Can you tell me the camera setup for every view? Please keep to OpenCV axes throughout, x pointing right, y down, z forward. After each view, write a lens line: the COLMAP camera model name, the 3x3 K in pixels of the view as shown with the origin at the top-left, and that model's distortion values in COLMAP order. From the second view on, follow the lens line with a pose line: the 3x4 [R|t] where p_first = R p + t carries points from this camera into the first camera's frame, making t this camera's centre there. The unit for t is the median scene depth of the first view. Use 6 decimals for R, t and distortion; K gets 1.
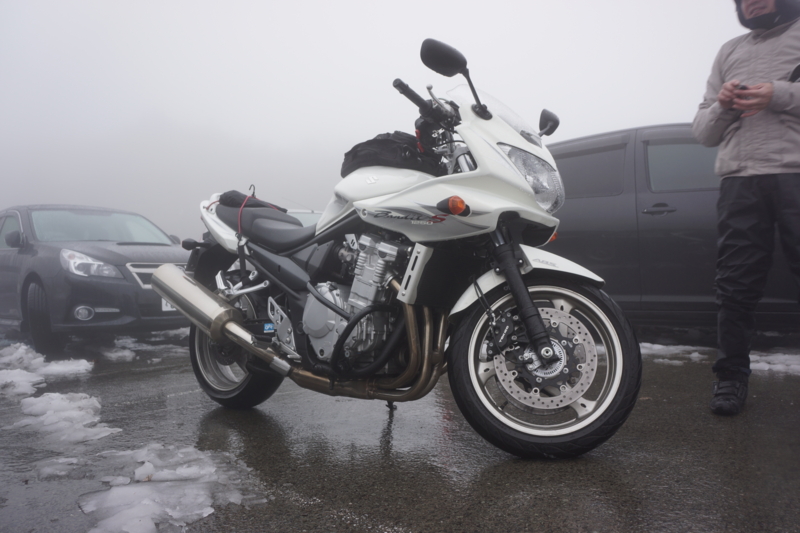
lens RADIAL K [[646.3, 0, 400.0], [0, 646.3, 266.5], [0, 0, 1]] dist [-0.095549, 0.001422]
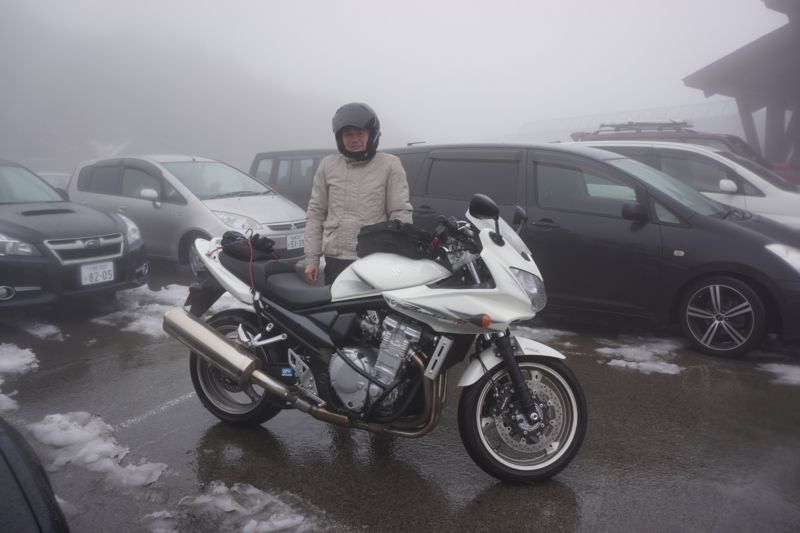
lens RADIAL K [[613.0, 0, 403.0], [0, 613.0, 278.5], [0, 0, 1]] dist [-0.155926, 0.121794]
pose [[0.958967, -0.006412, 0.283447, -0.383269], [-0.045355, 0.983400, 0.175693, -0.347757], [-0.279868, -0.181339, 0.942757, -0.126175]]
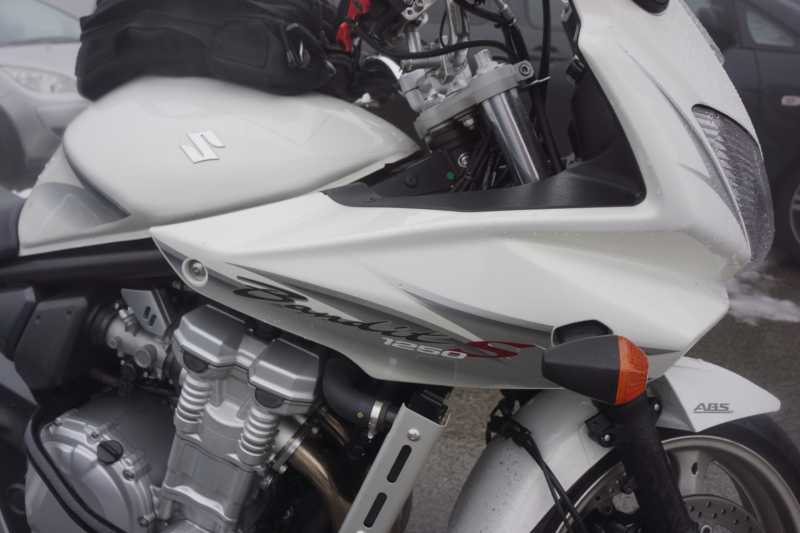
lens RADIAL K [[646.3, 0, 400.0], [0, 646.3, 266.5], [0, 0, 1]] dist [-0.095549, 0.001422]
pose [[0.913602, -0.106891, 0.392307, -0.087982], [-0.034477, 0.940988, 0.336679, -0.196432], [-0.405144, -0.321116, 0.856004, 0.711902]]
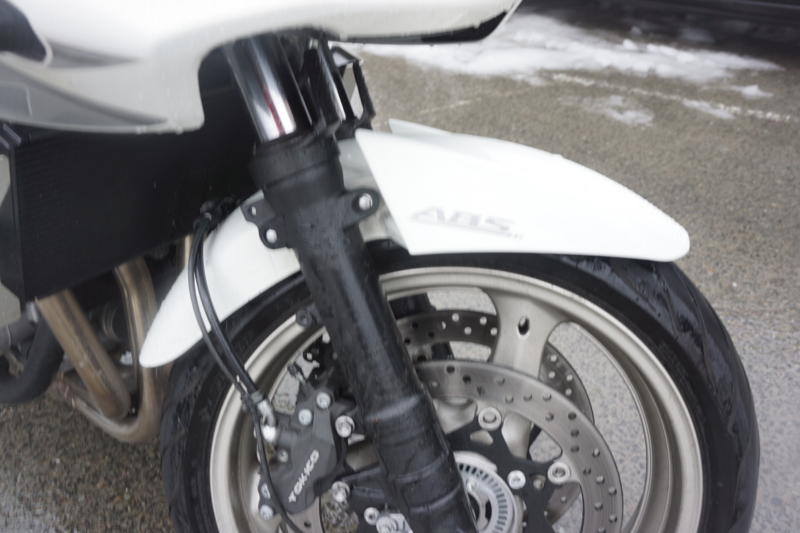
lens RADIAL K [[646.3, 0, 400.0], [0, 646.3, 266.5], [0, 0, 1]] dist [-0.095549, 0.001422]
pose [[0.998465, -0.048548, 0.026659, 0.180112], [0.024977, 0.824294, 0.565611, -0.113795], [-0.049434, -0.564077, 0.824241, 0.738325]]
